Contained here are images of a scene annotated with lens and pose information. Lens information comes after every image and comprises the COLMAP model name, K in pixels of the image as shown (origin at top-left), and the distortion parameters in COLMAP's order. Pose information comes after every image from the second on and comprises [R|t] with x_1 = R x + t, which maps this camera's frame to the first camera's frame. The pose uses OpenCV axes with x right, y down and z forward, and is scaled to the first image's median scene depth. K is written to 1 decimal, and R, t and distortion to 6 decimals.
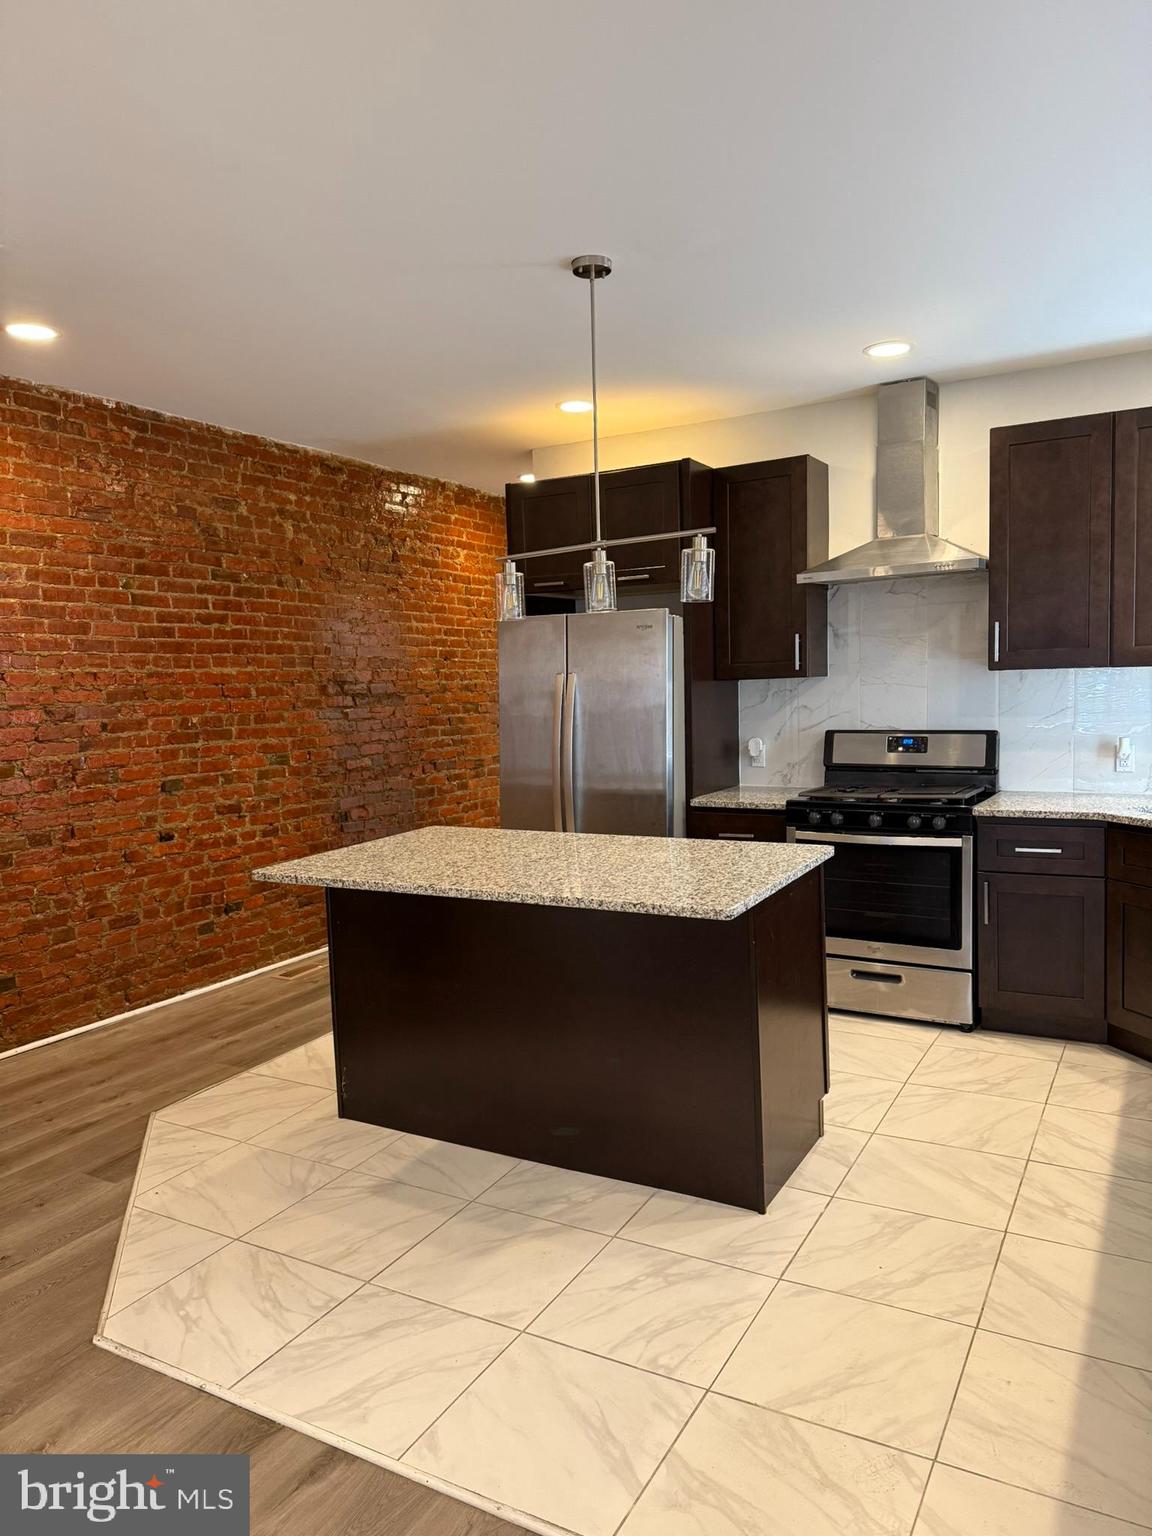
lens RADIAL K [[1079.7, 0, 568.7], [0, 1079.7, 764.5], [0, 0, 1]] dist [0.041416, -0.042221]
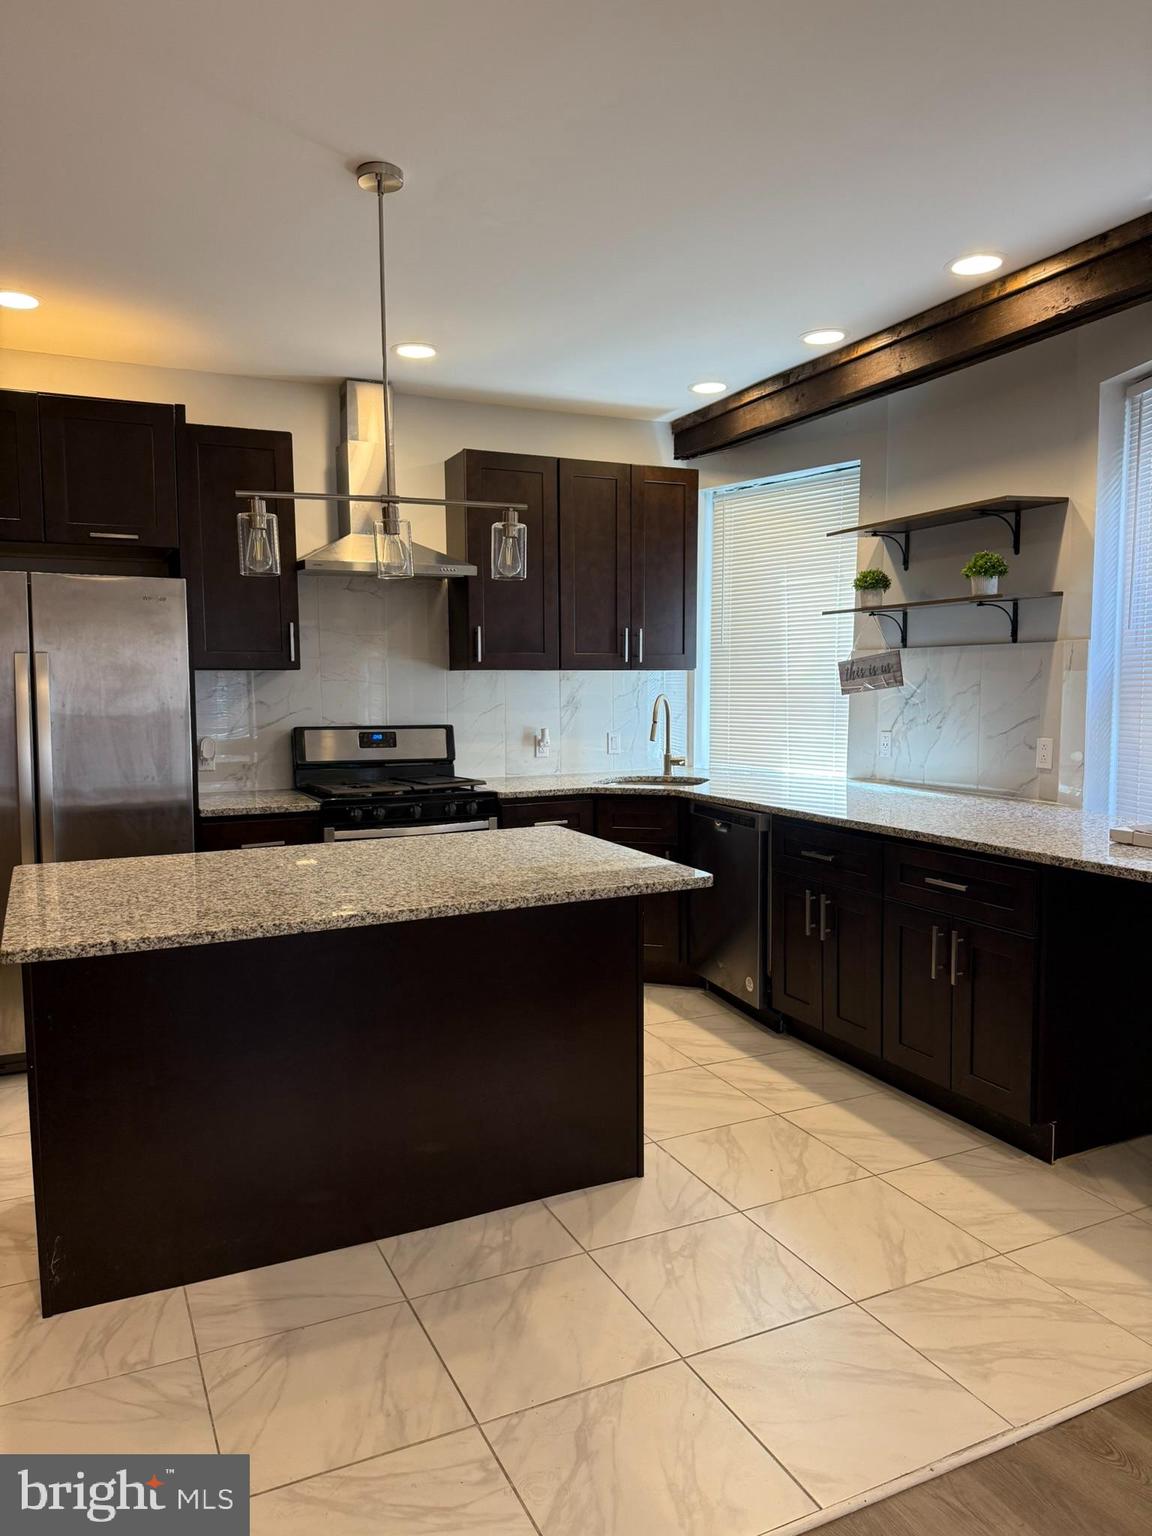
lens RADIAL K [[1079.7, 0, 573.7], [0, 1079.7, 767.8], [0, 0, 1]] dist [0.041416, -0.042221]
pose [[0.570490, -0.041147, 0.820273, -0.664421], [0.052866, 0.998513, 0.013320, 0.006707], [-0.819601, 0.035765, 0.571817, 0.430143]]
